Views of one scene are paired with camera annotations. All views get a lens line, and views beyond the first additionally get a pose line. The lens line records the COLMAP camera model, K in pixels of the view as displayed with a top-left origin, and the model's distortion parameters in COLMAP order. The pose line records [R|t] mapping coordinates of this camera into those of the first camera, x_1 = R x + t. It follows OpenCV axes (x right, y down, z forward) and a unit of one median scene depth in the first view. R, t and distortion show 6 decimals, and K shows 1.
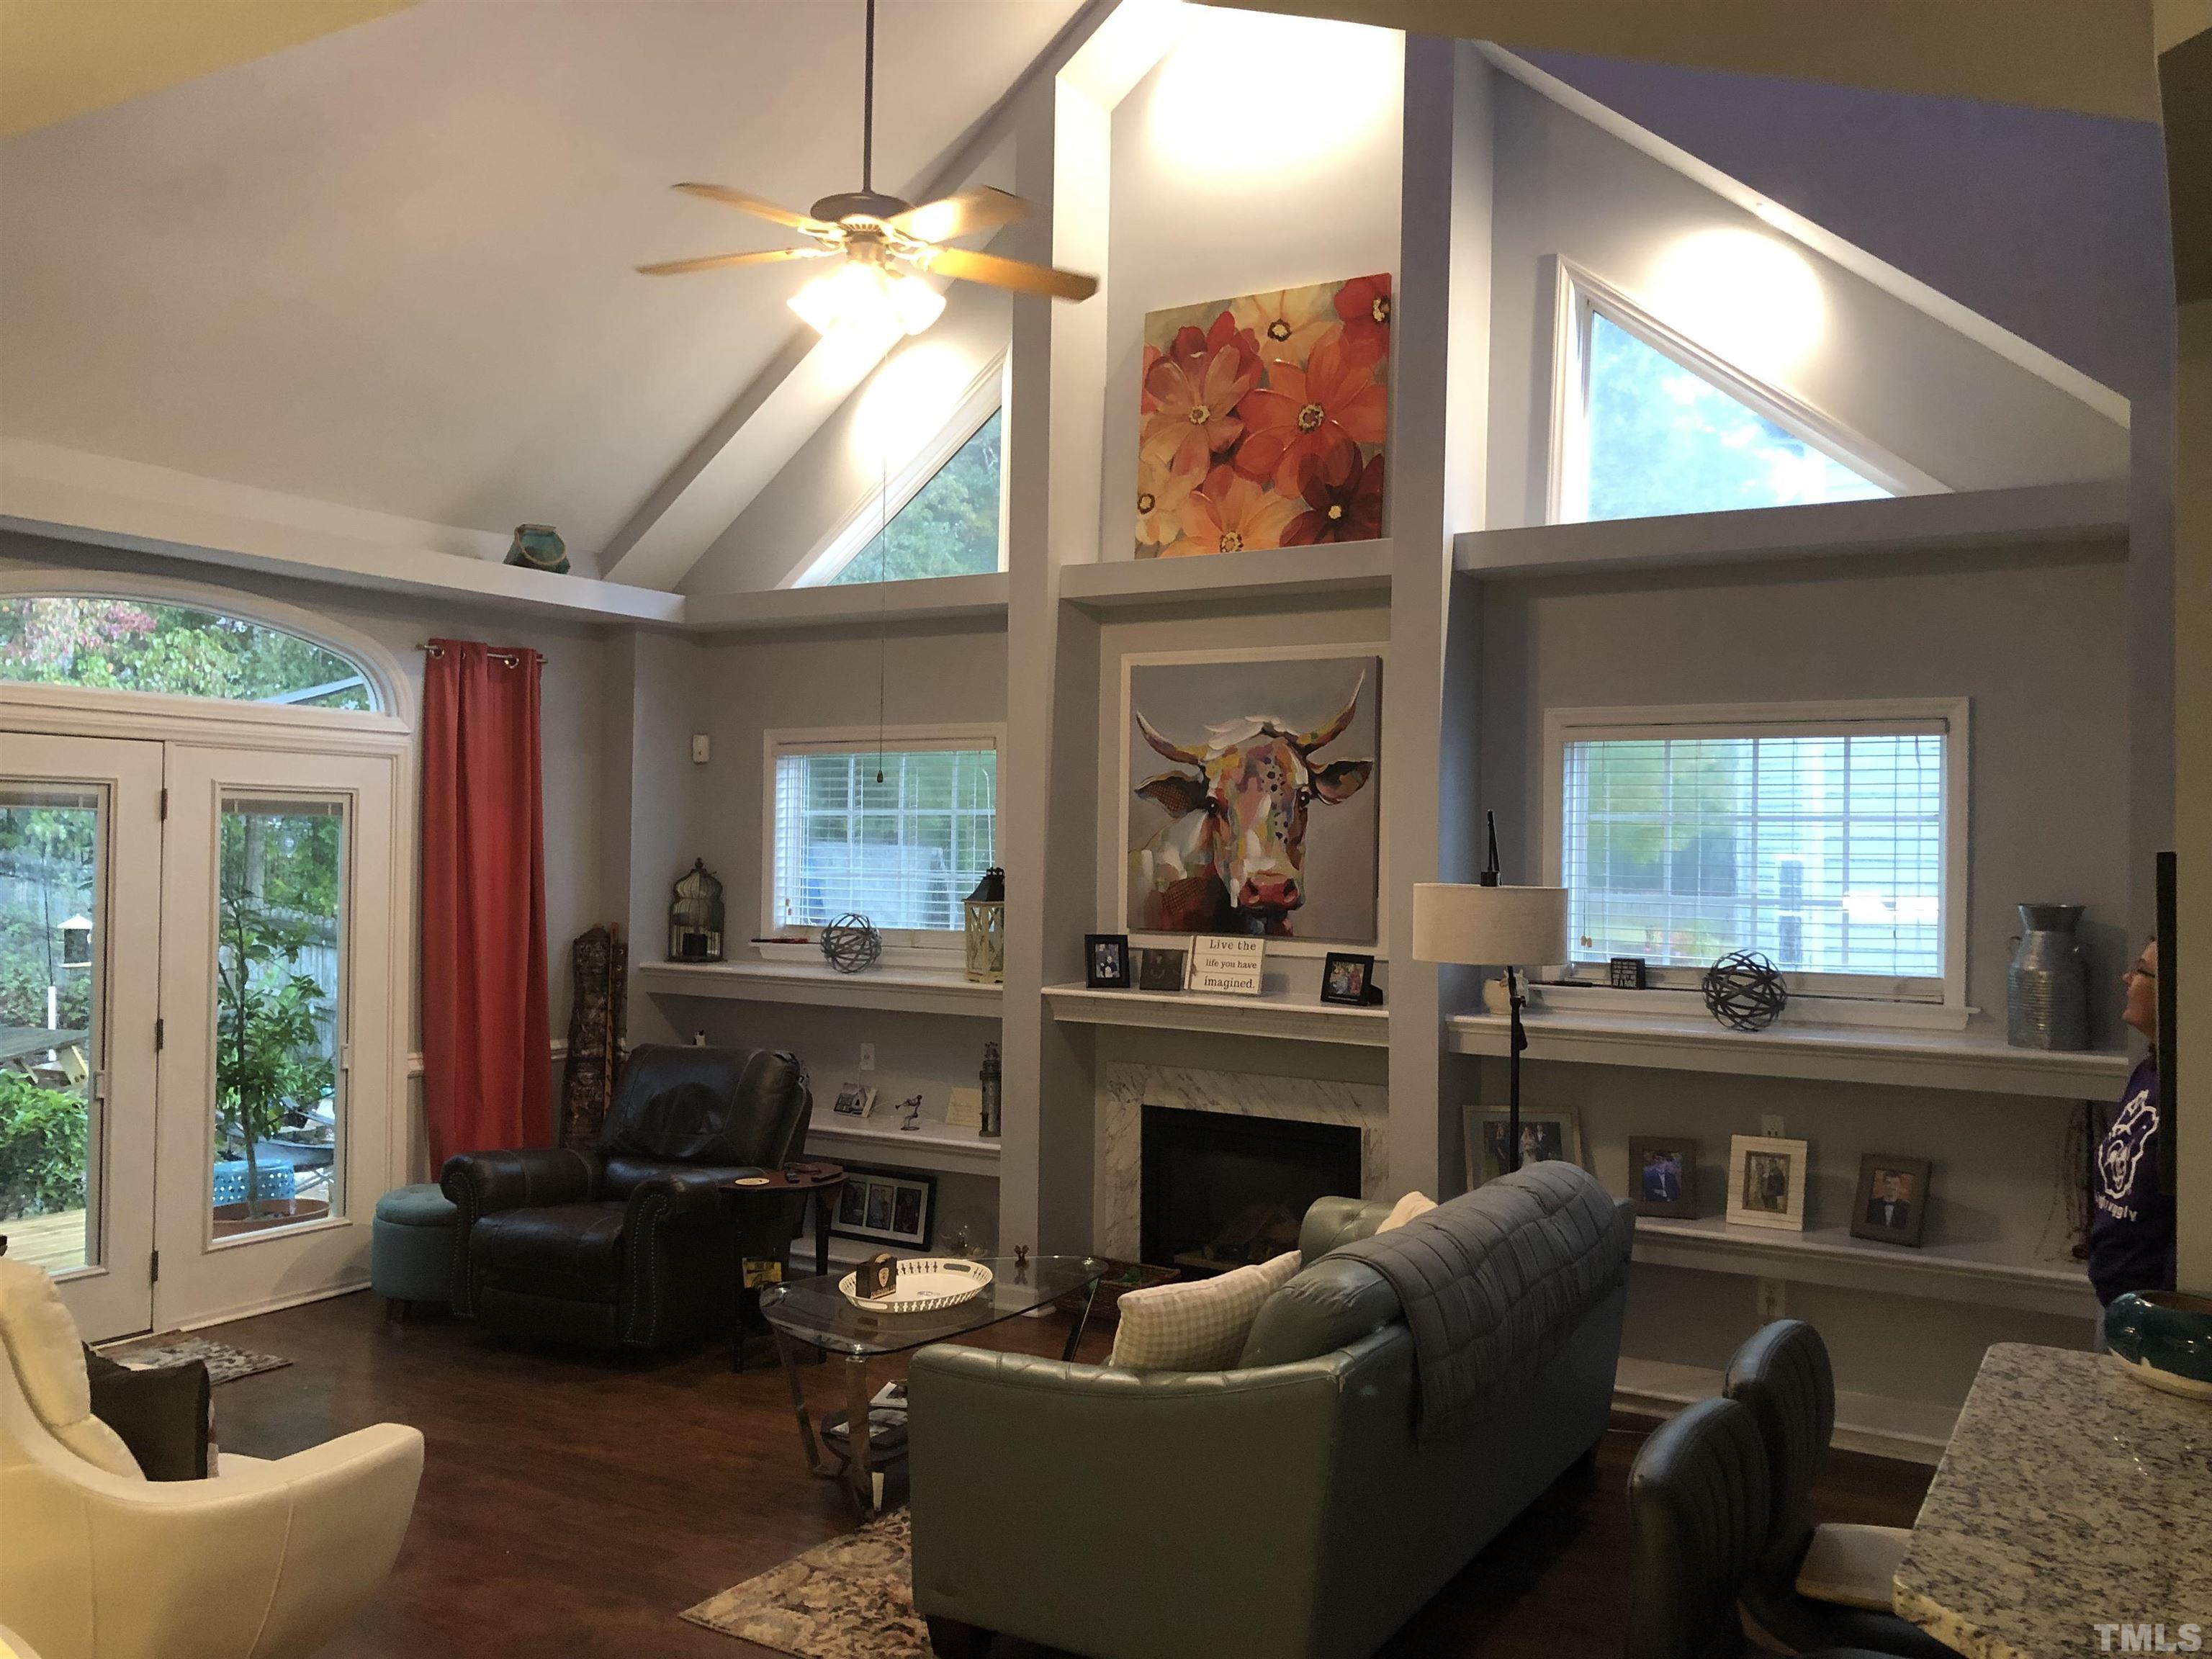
lens RADIAL K [[1833.0, 0, 1115.8], [0, 1833.0, 813.4], [0, 0, 1]] dist [0.049832, -0.066115]
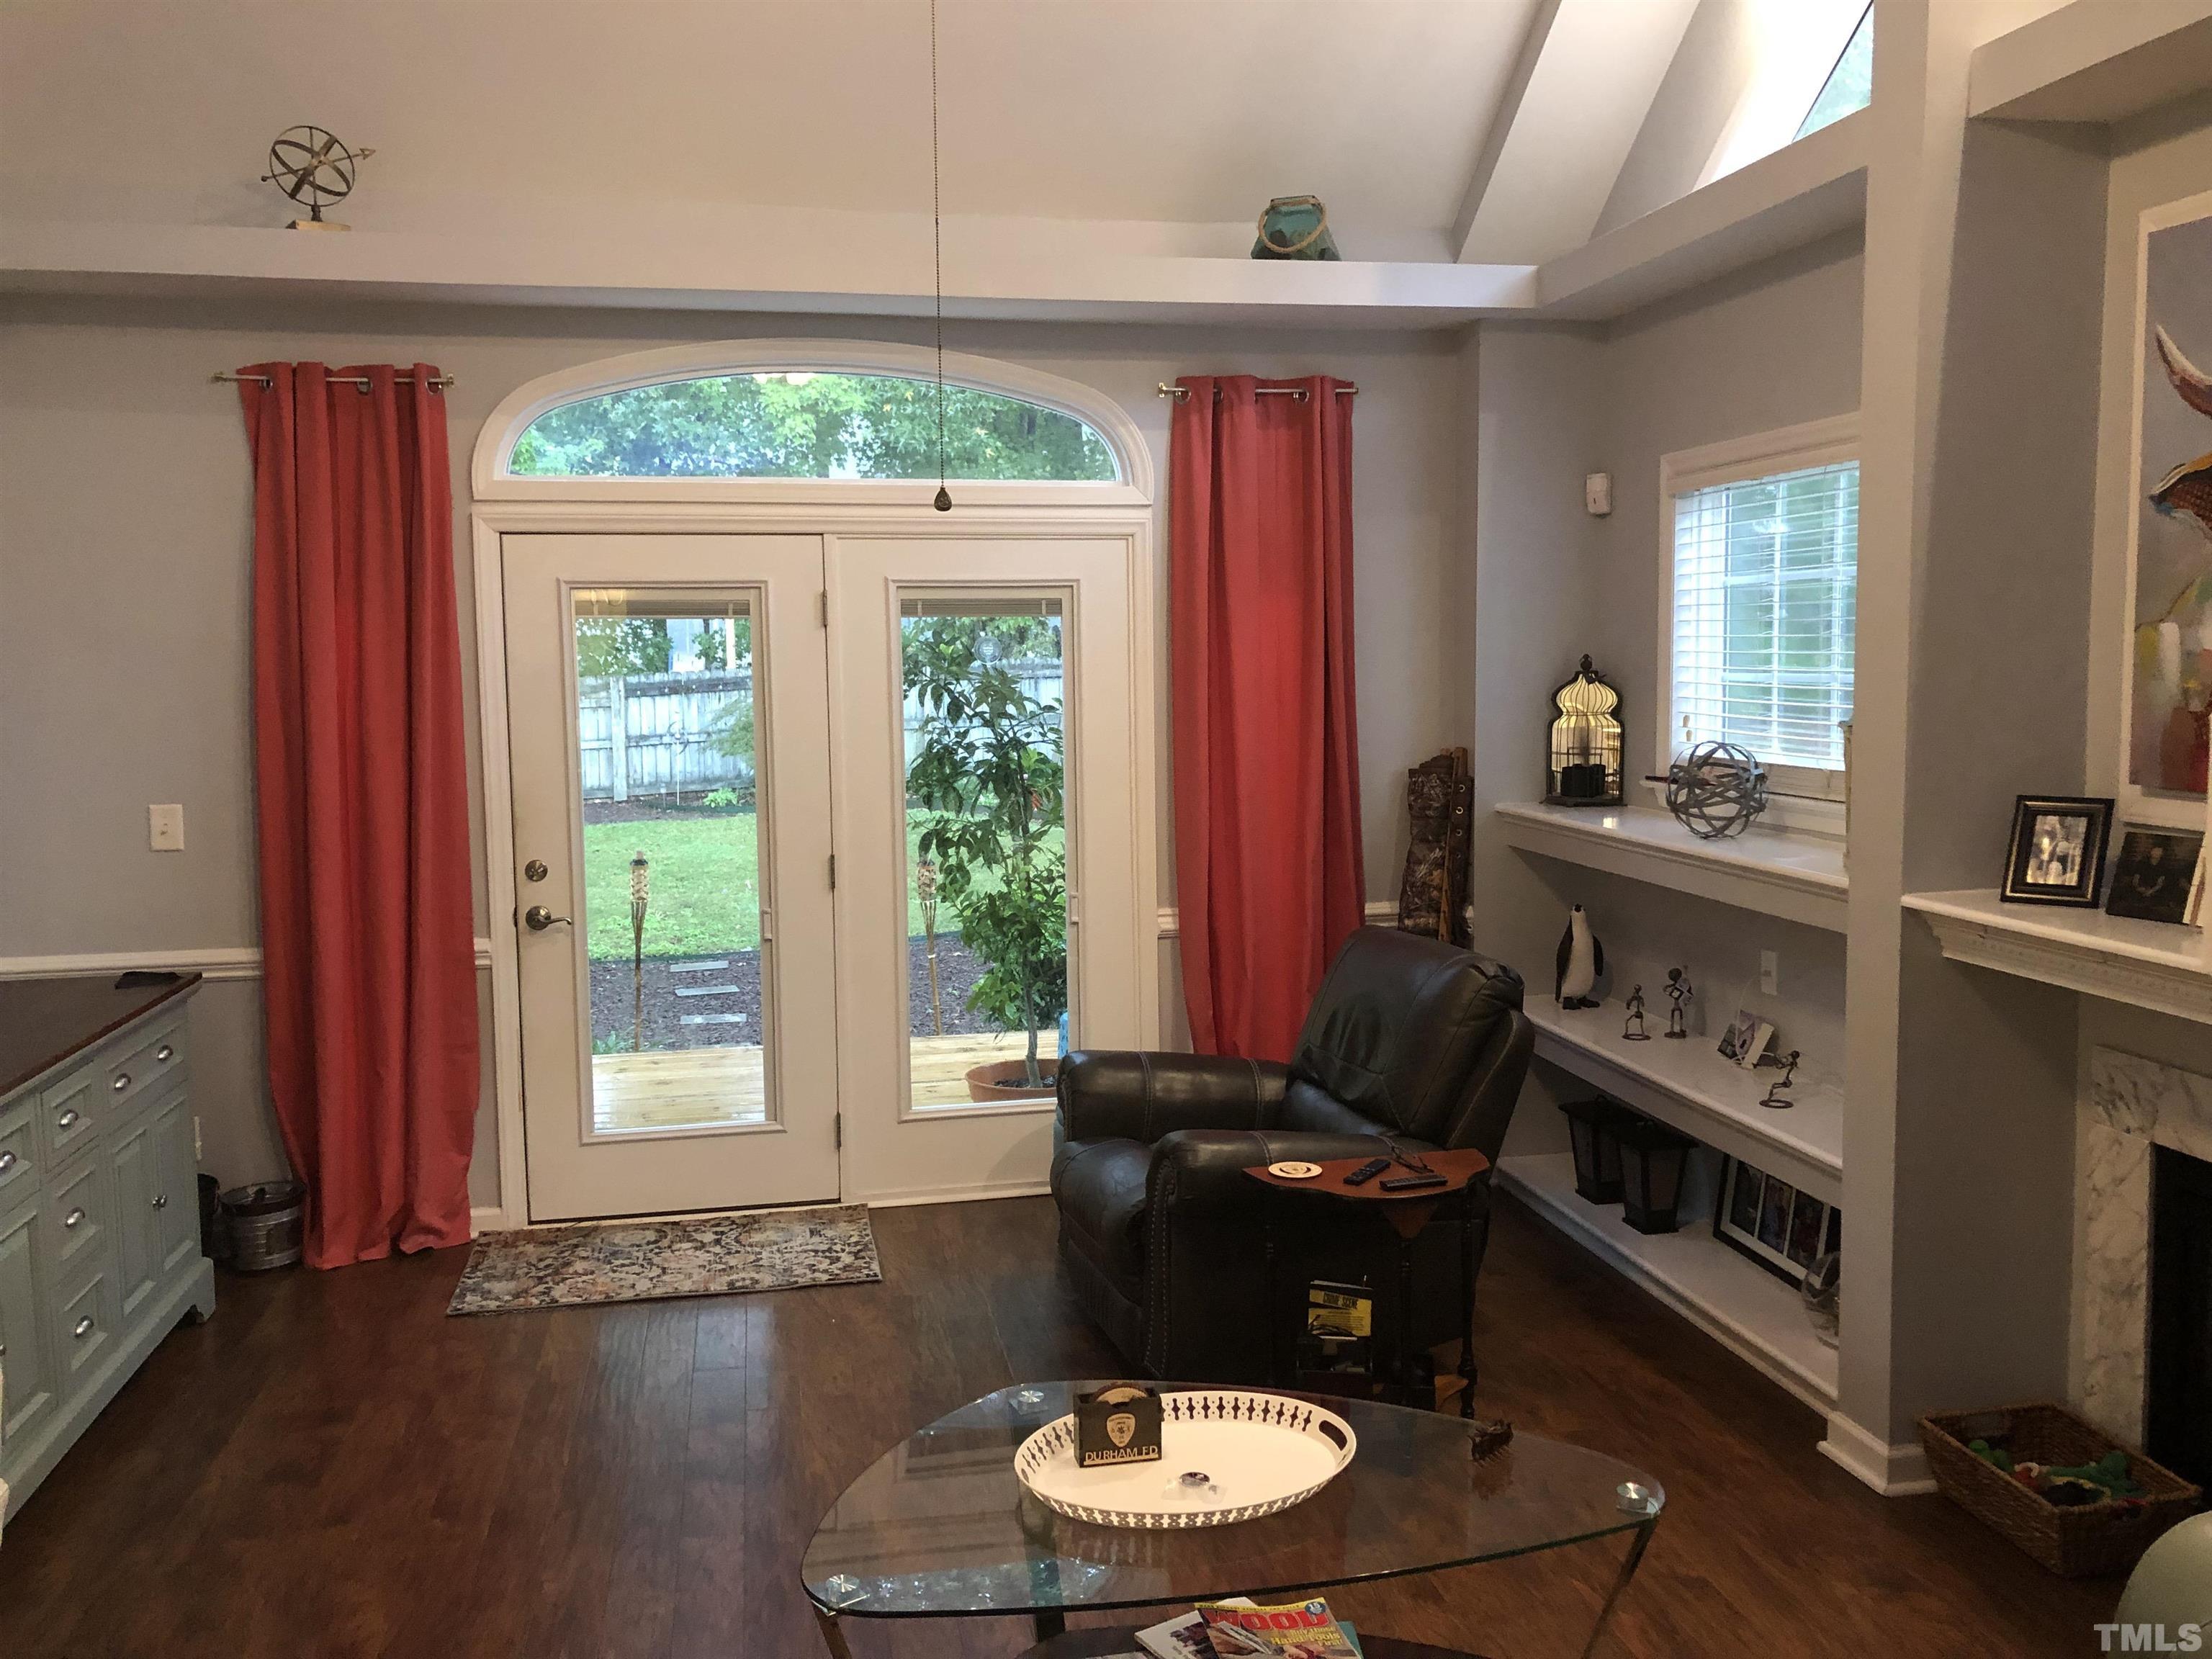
lens RADIAL K [[1833.0, 0, 1098.0], [0, 1833.0, 814.7], [0, 0, 1]] dist [0.049832, -0.066115]
pose [[0.663063, 0.044959, -0.747212, 0.197378], [0.039093, 0.994753, 0.094544, 0.013687], [0.747542, -0.091899, 0.657827, 0.478574]]
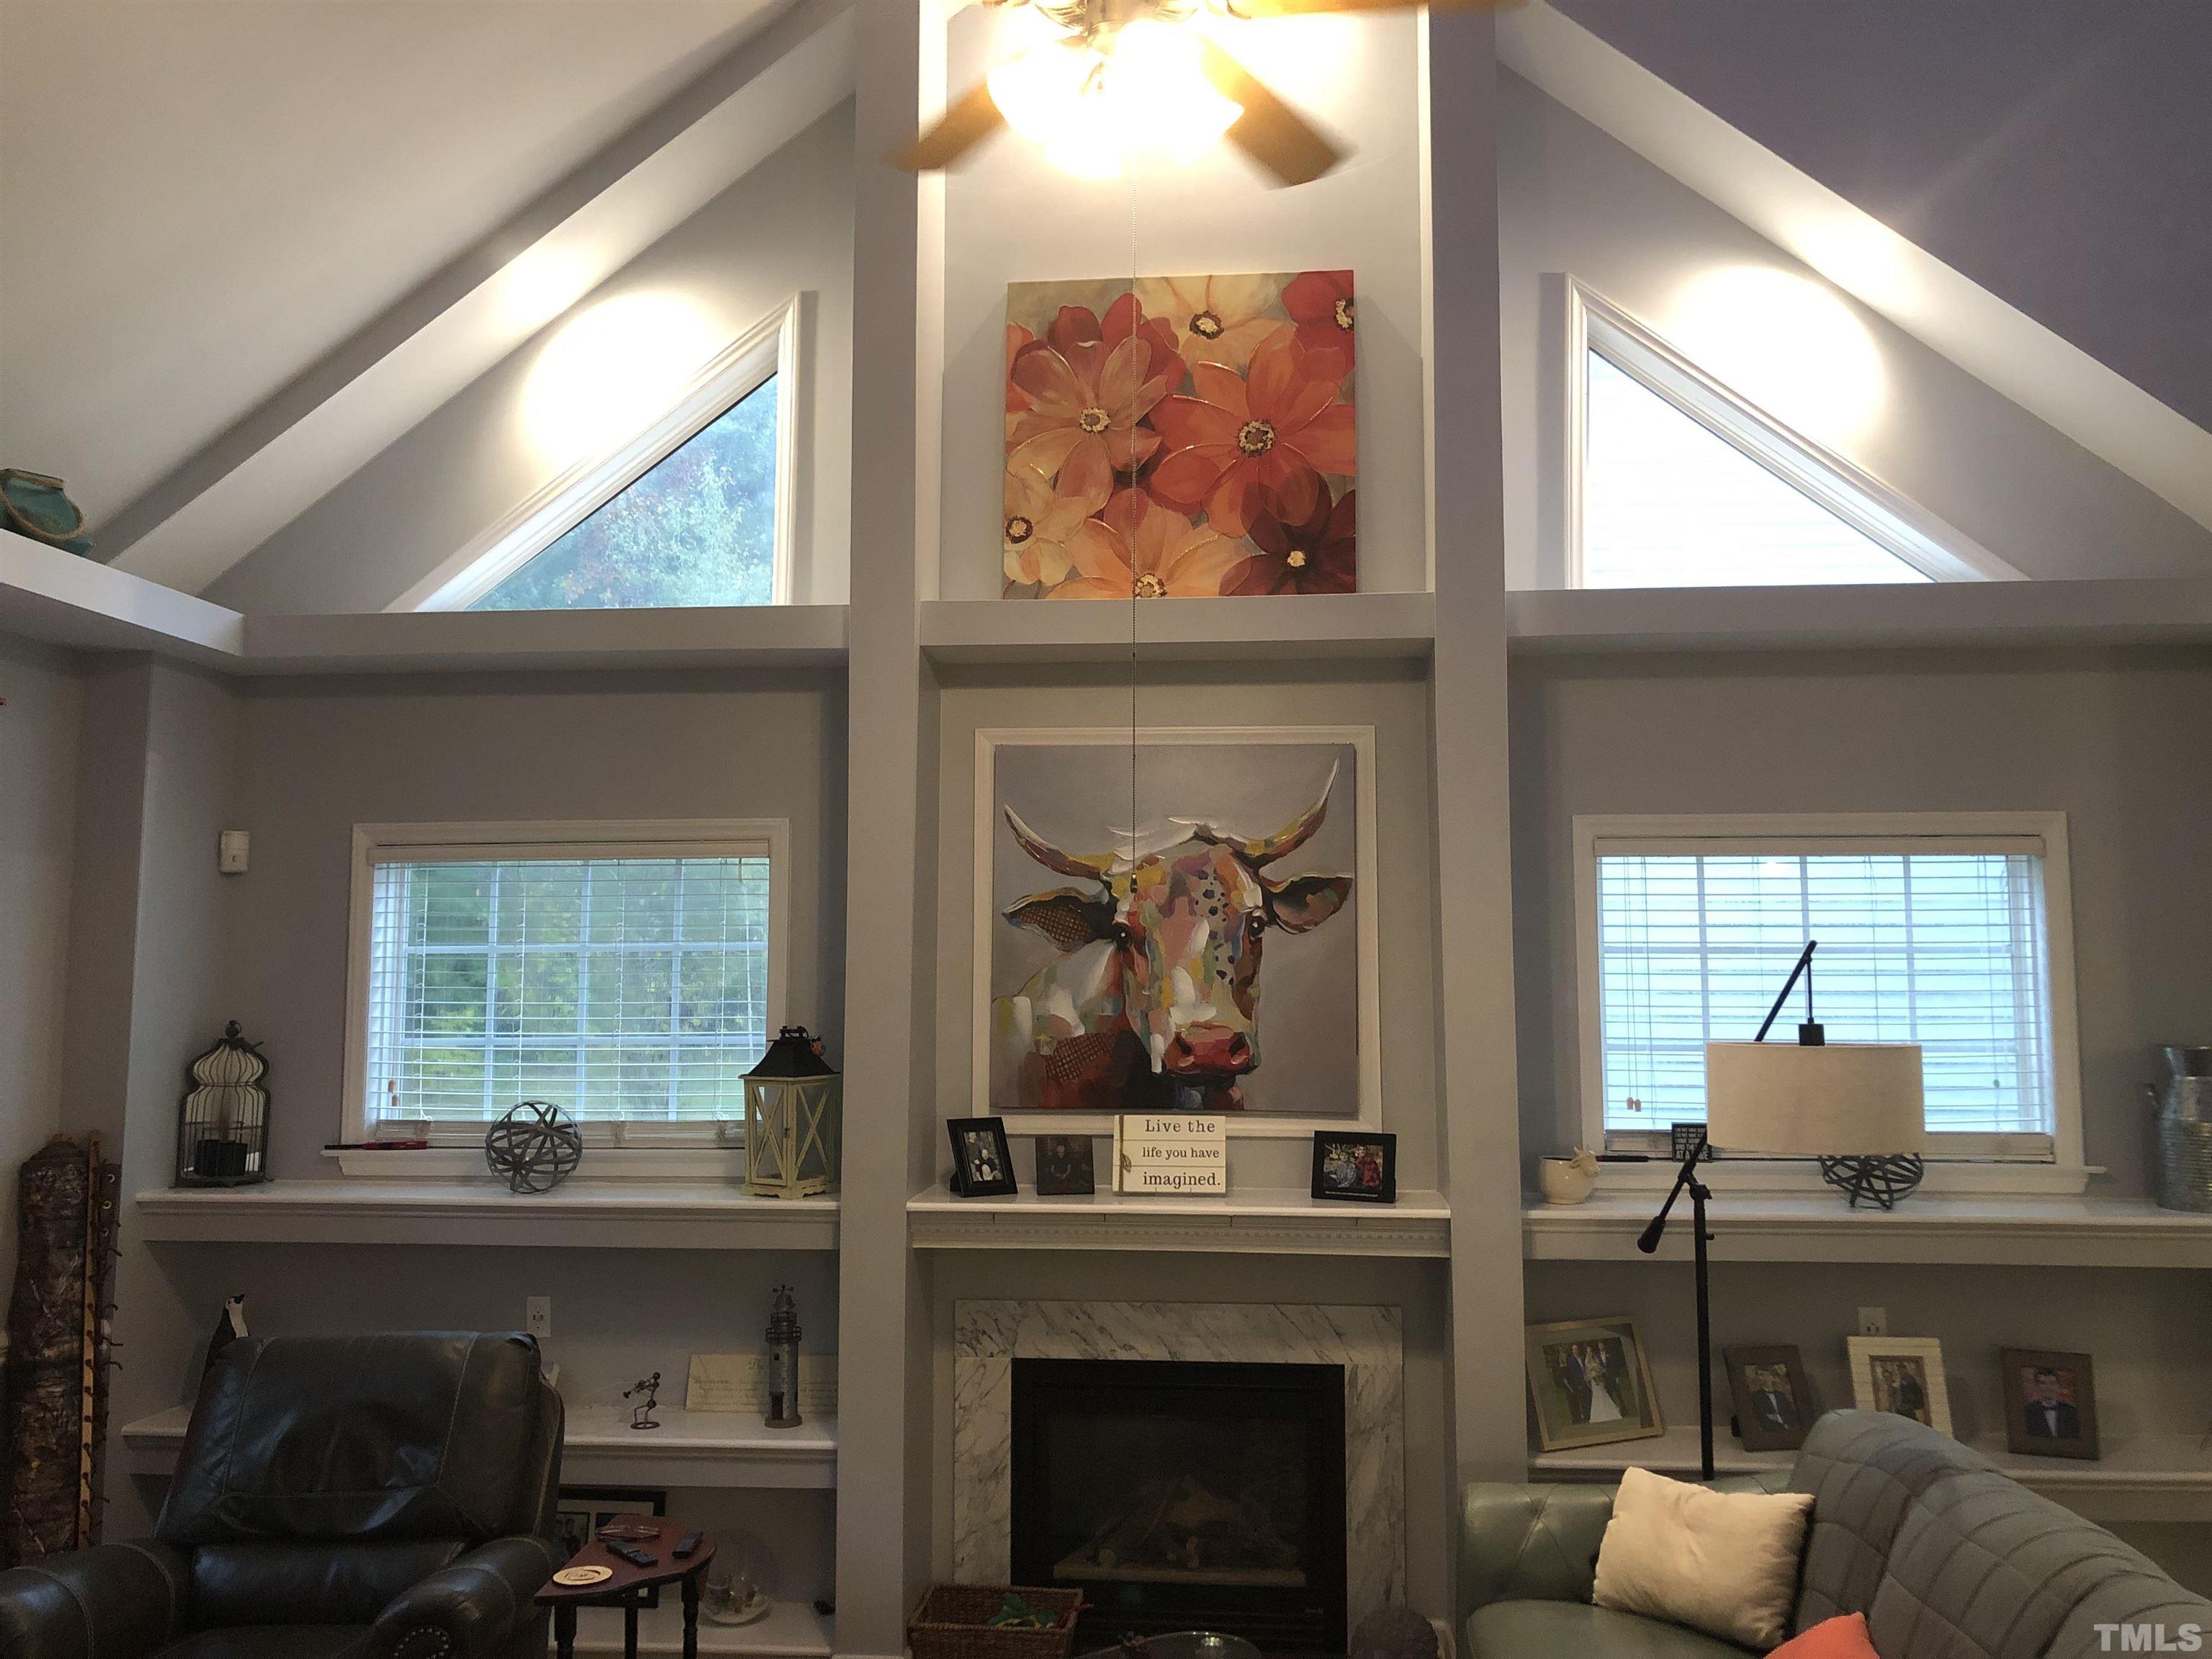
lens RADIAL K [[1833.0, 0, 1142.0], [0, 1833.0, 781.0], [0, 0, 1]] dist [0.049832, -0.066115]
pose [[0.898718, 0.034725, 0.437149, -0.266572], [0.004636, 0.996052, -0.088652, -0.000614], [-0.438502, 0.081700, 0.895009, 0.324919]]
